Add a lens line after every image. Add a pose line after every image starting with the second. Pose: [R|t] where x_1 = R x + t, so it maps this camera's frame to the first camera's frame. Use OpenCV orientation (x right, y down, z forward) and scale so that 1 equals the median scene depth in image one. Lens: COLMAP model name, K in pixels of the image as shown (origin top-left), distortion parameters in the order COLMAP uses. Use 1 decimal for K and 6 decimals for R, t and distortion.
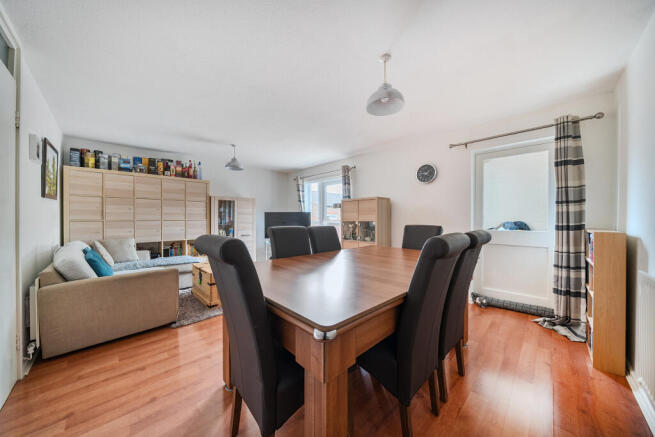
lens RADIAL K [[229.1, 0, 329.9], [0, 229.1, 218.5], [0, 0, 1]] dist [-0.005059, 0.000082]
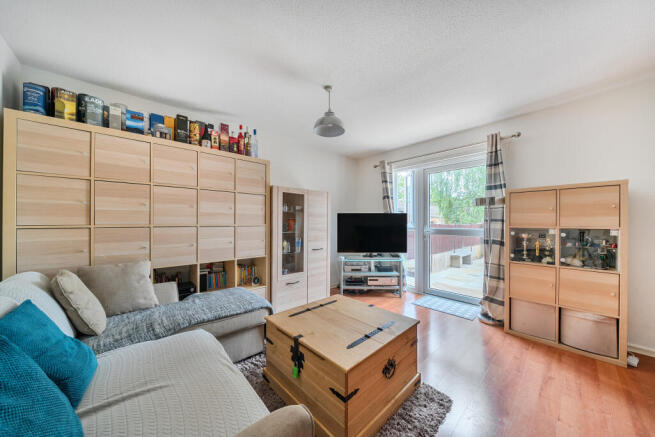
lens RADIAL K [[229.1, 0, 325.6], [0, 229.1, 220.8], [0, 0, 1]] dist [-0.005059, 0.000082]
pose [[0.998903, 0.001197, -0.046802, -0.392994], [-0.001668, 0.999948, -0.010020, 0.000130], [0.046787, 0.010087, 0.998854, 0.452606]]
